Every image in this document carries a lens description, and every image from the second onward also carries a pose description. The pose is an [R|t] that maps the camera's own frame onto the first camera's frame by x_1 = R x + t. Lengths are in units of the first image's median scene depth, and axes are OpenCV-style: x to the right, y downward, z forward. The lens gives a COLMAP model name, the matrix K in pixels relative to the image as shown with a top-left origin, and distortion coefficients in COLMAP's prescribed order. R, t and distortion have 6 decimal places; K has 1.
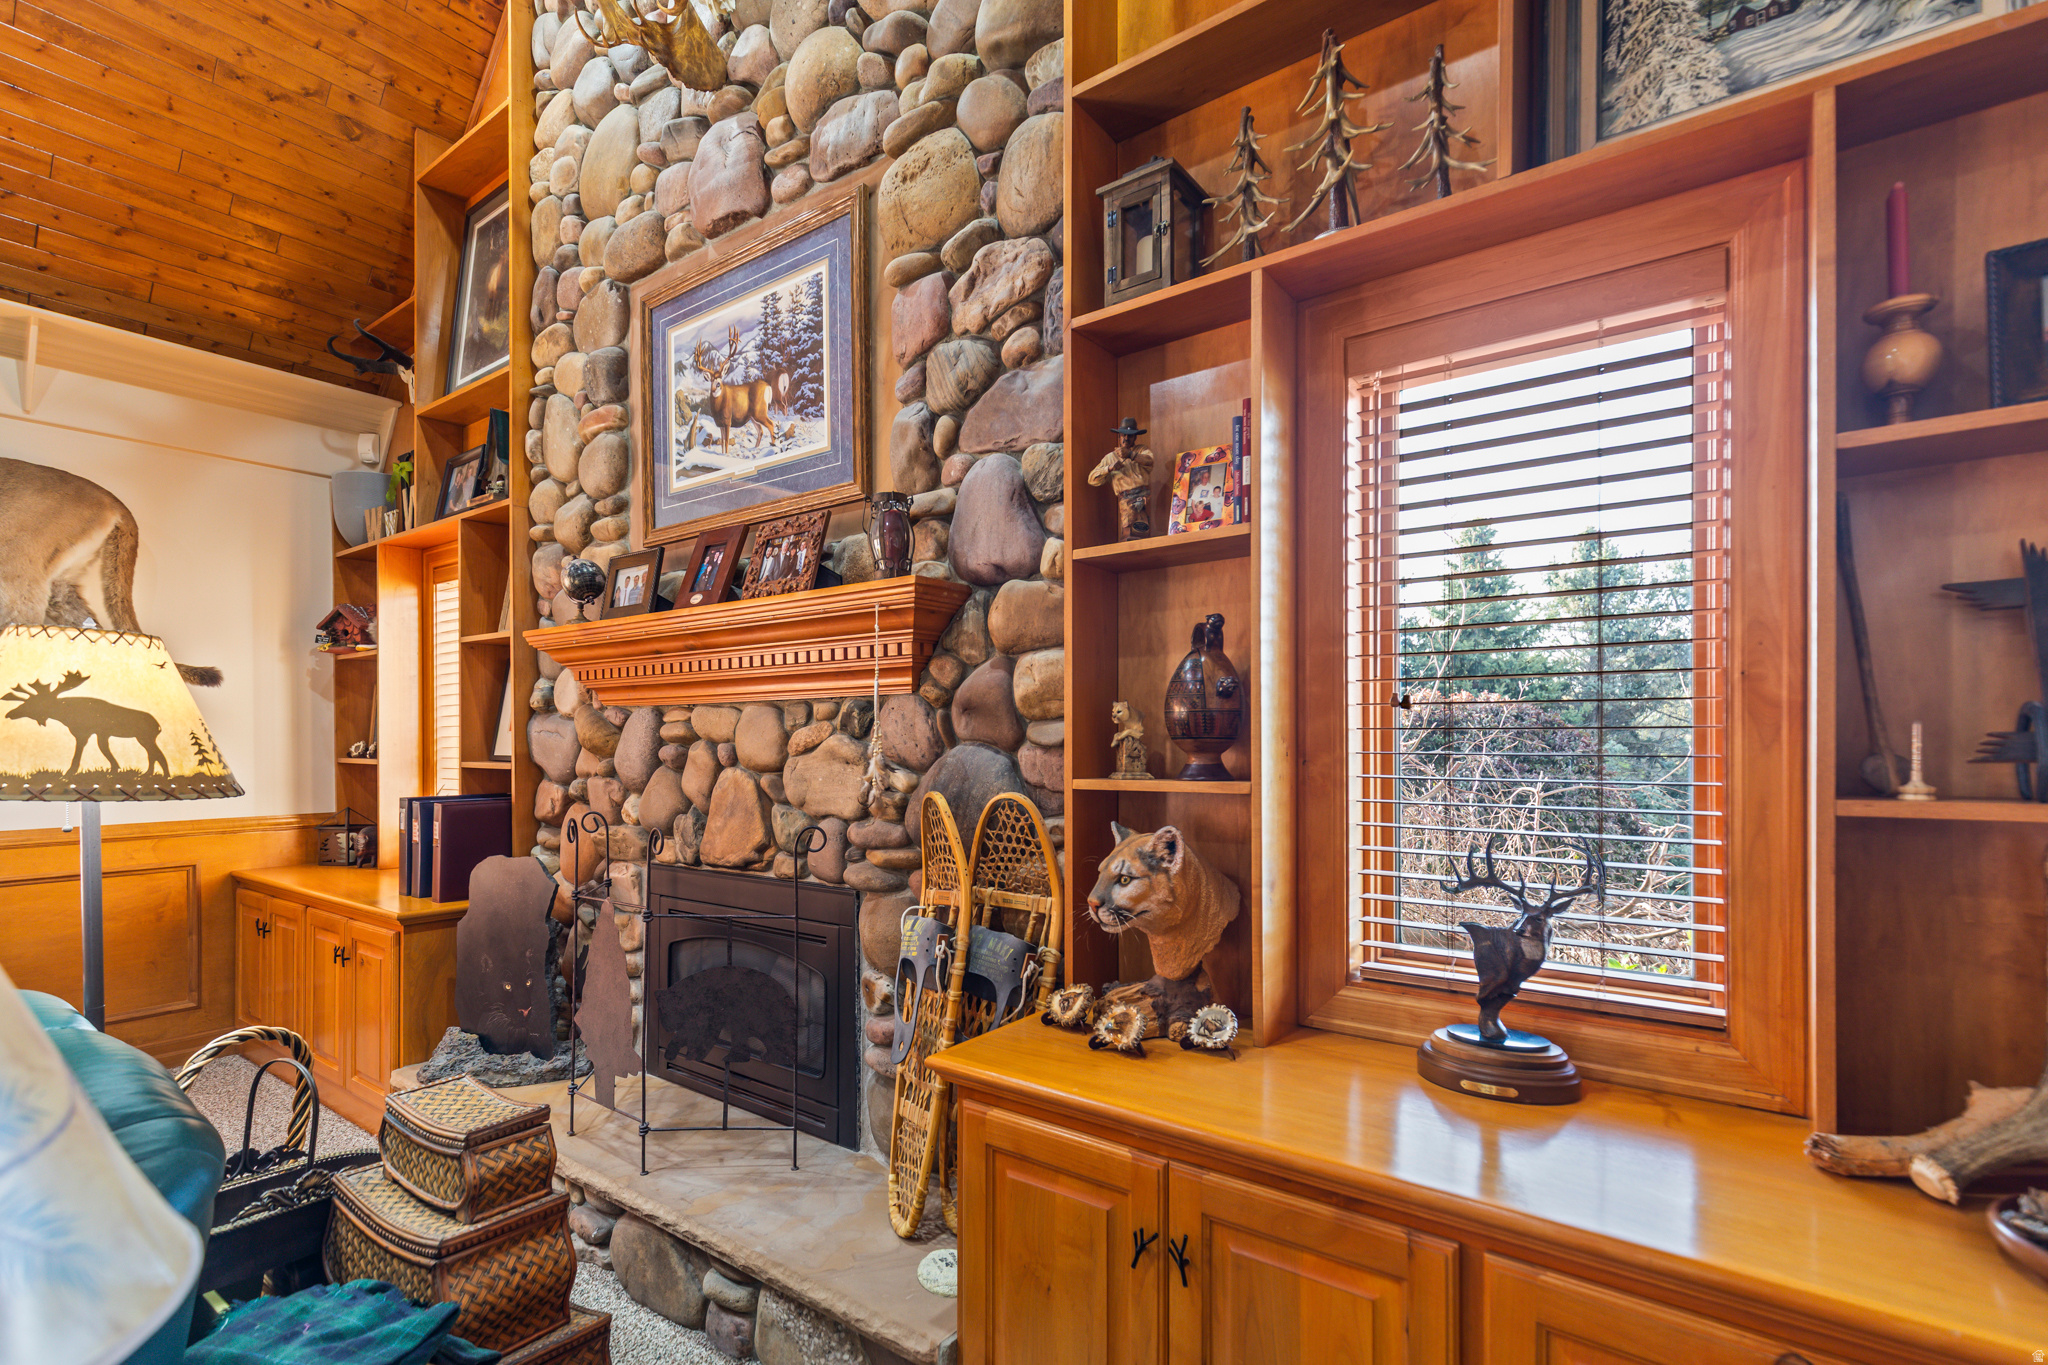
lens RADIAL K [[942.9, 0, 1021.3], [0, 942.9, 741.5], [0, 0, 1]] dist [0.008564, -0.000138]
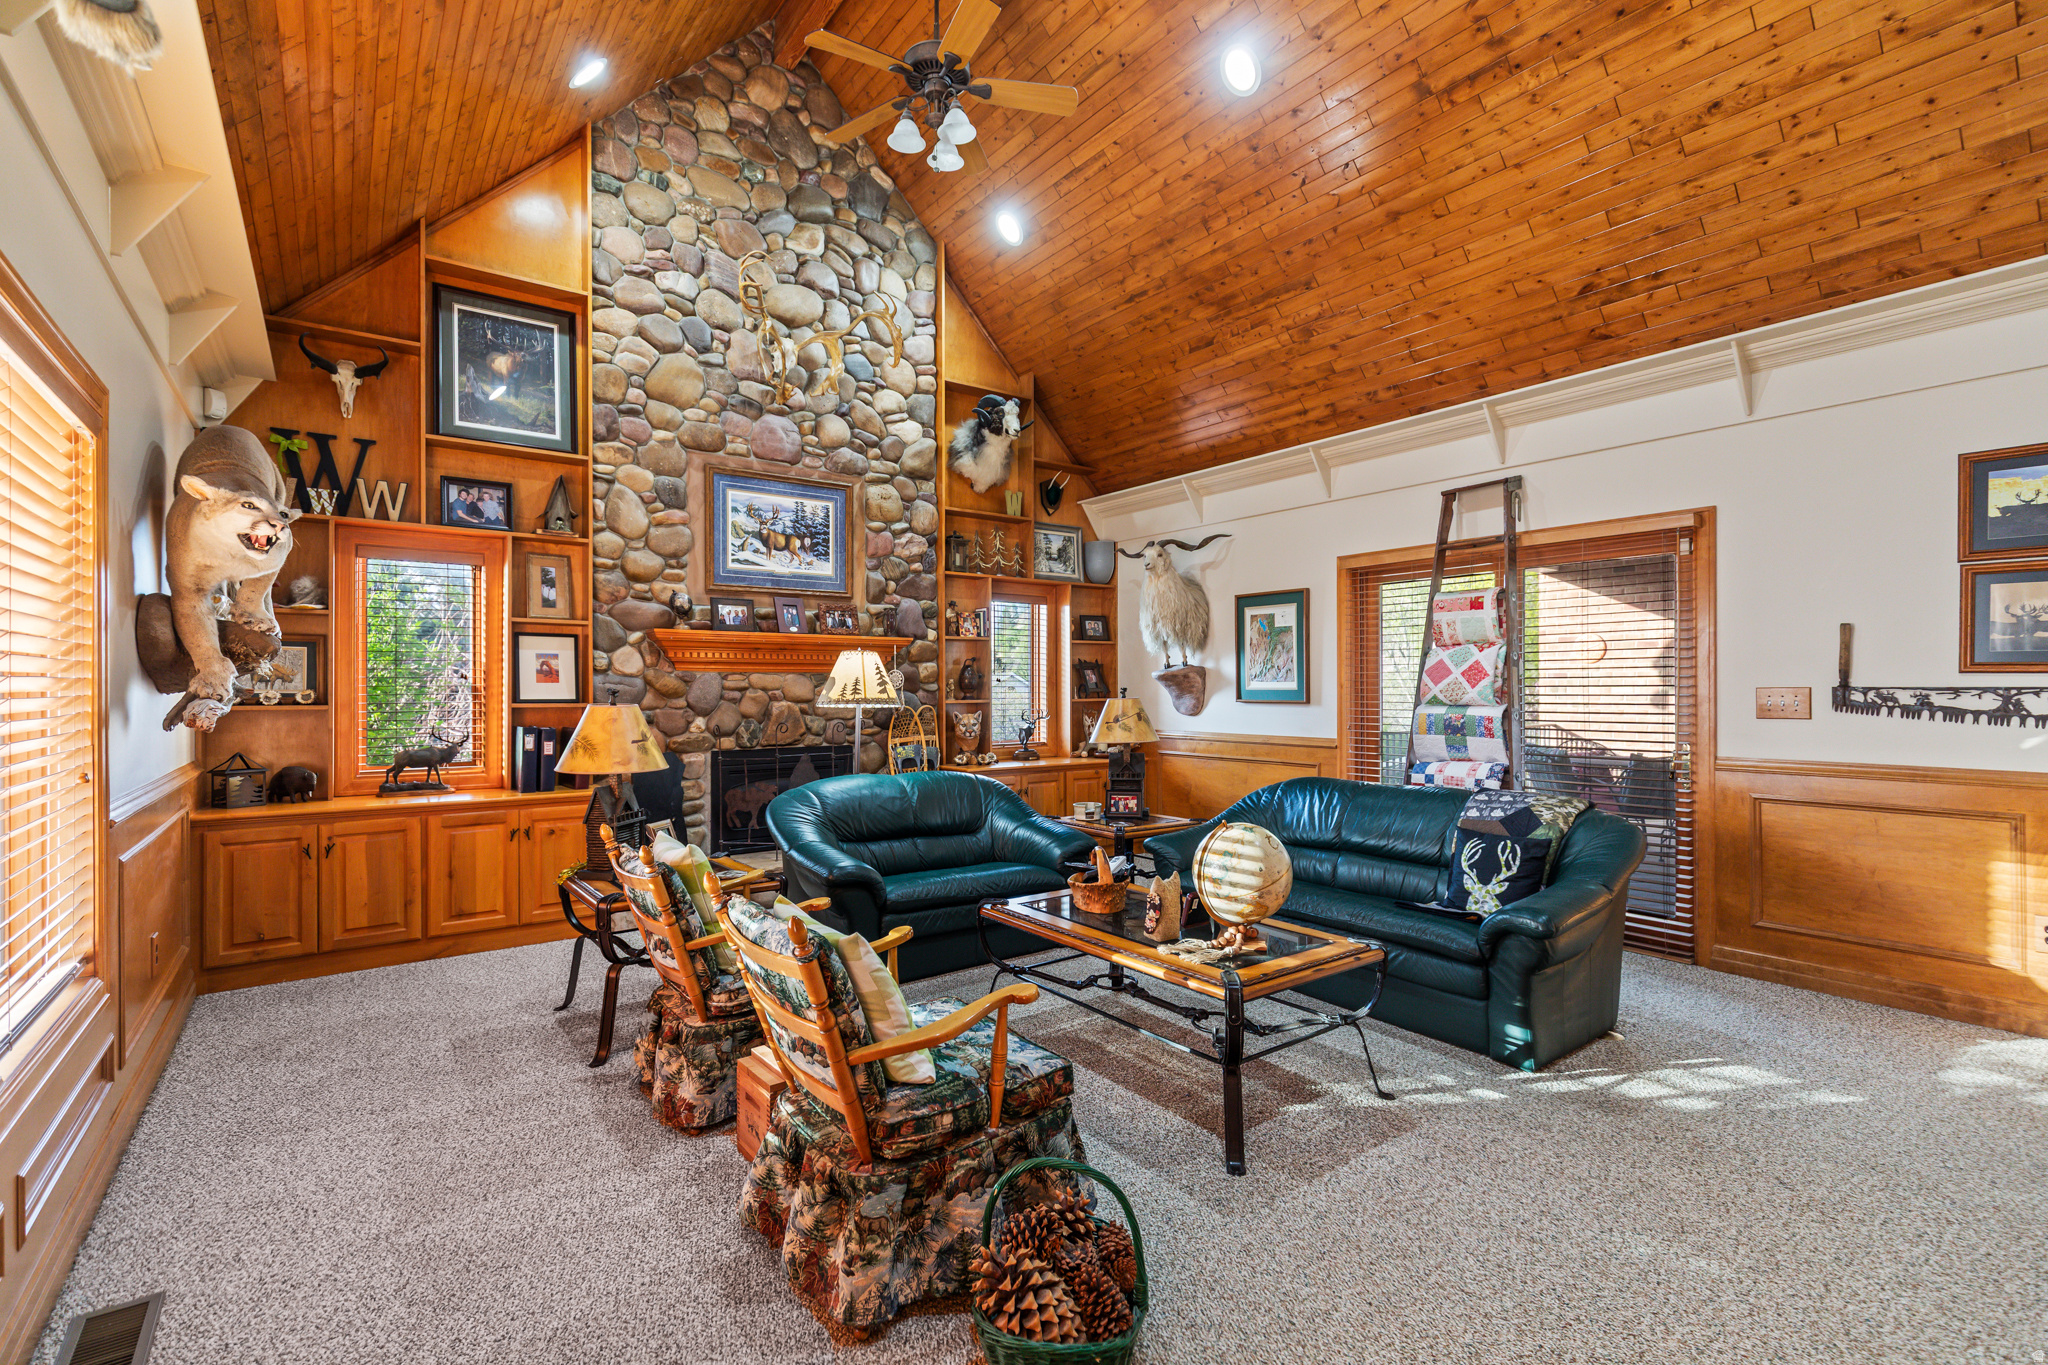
lens RADIAL K [[926.5, 0, 1024.0], [0, 926.5, 682.5], [0, 0, 1]] dist [0.006803, -0.000402]
pose [[0.295395, 0.008722, 0.955336, -2.448196], [-0.000547, 0.999960, -0.008960, 0.002681], [-0.955375, 0.002124, 0.295387, -0.240091]]
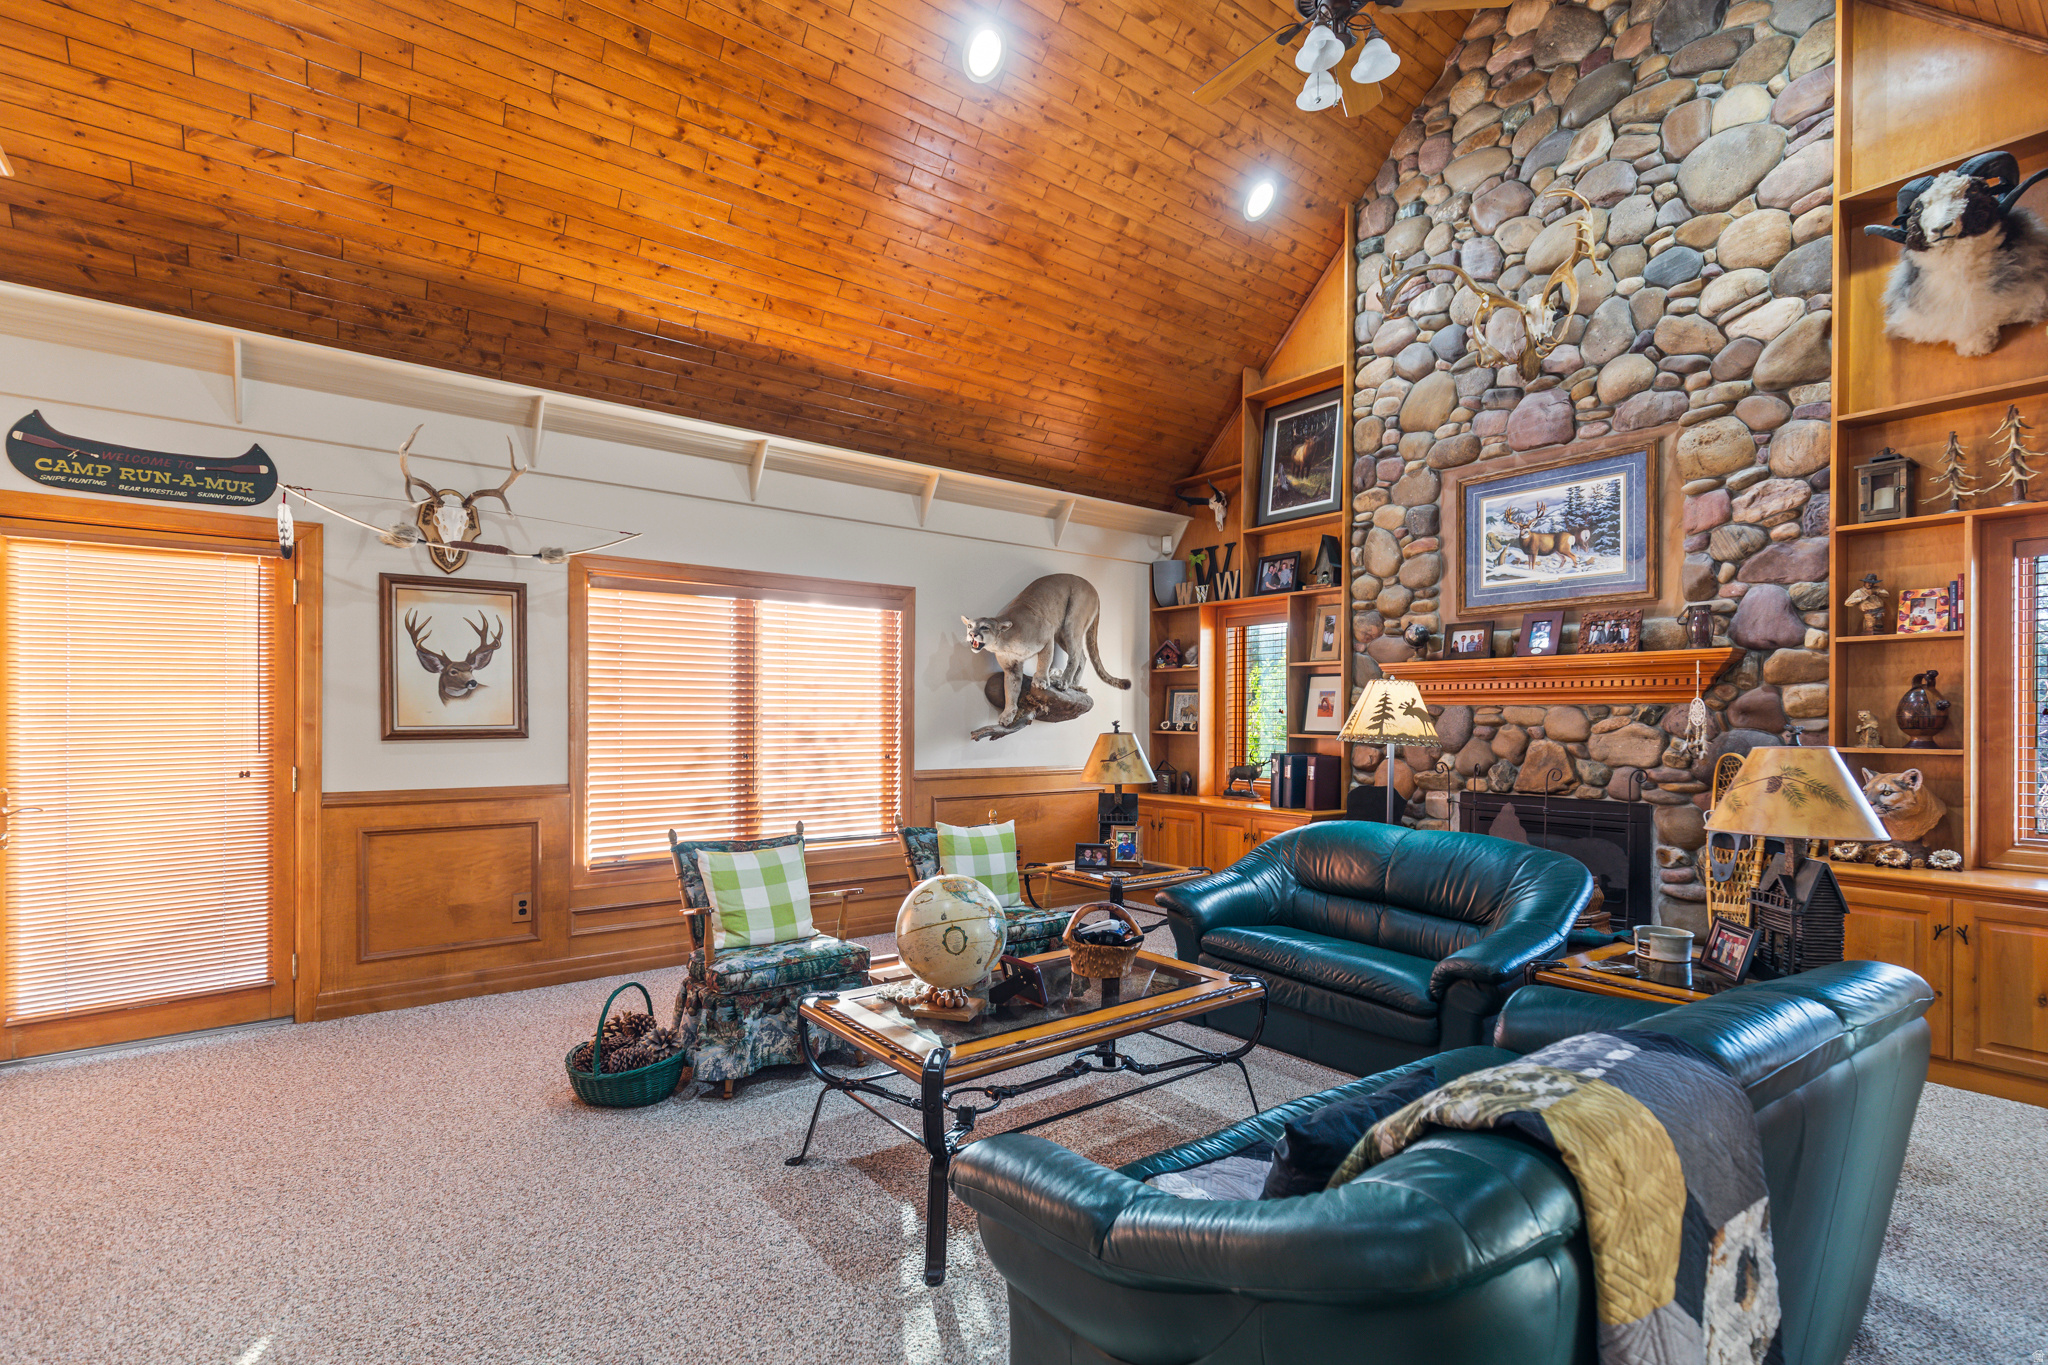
lens RADIAL K [[943.3, 0, 1007.5], [0, 943.3, 715.9], [0, 0, 1]] dist [0.005779, -0.000494]
pose [[0.958015, 0.008323, -0.286597, -0.843175], [-0.008799, 0.999961, -0.000373, -0.009695], [0.286583, 0.002879, 0.958051, -1.174755]]
